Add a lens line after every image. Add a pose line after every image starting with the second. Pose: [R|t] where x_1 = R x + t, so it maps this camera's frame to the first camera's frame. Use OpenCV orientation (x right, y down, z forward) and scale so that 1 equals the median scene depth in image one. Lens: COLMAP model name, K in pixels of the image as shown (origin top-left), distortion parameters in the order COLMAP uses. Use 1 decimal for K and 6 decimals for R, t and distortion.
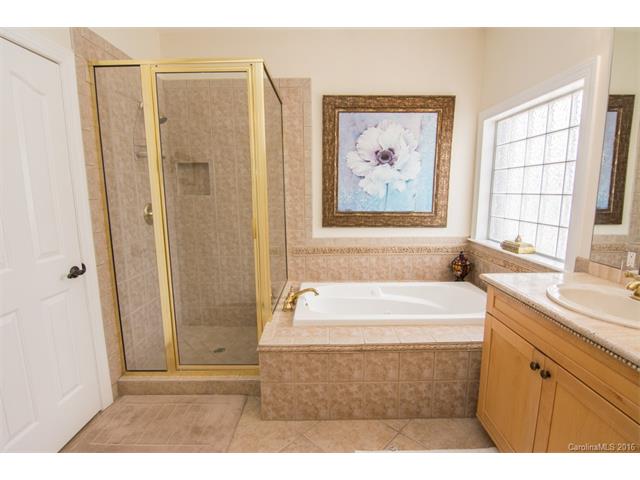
lens RADIAL K [[312.4, 0, 322.4], [0, 312.4, 237.3], [0, 0, 1]] dist [-0.009791, -0.006183]
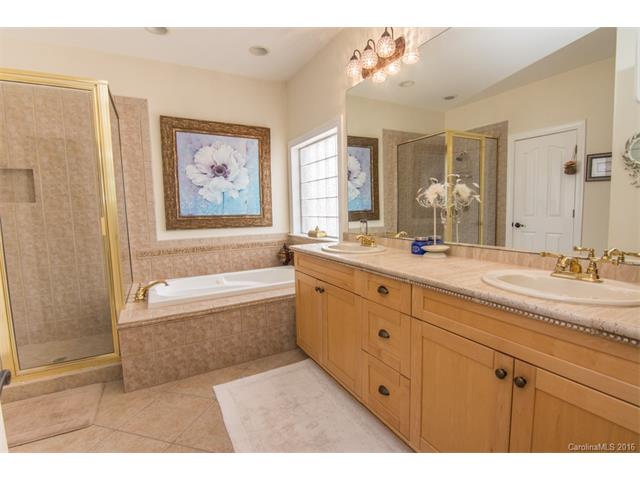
lens RADIAL K [[312.4, 0, 324.8], [0, 312.4, 241.0], [0, 0, 1]] dist [-0.009791, -0.006183]
pose [[0.874623, -0.061566, 0.480878, -0.046651], [0.087881, 0.995605, -0.032372, 0.098152], [-0.476772, 0.070573, 0.876190, -0.265034]]
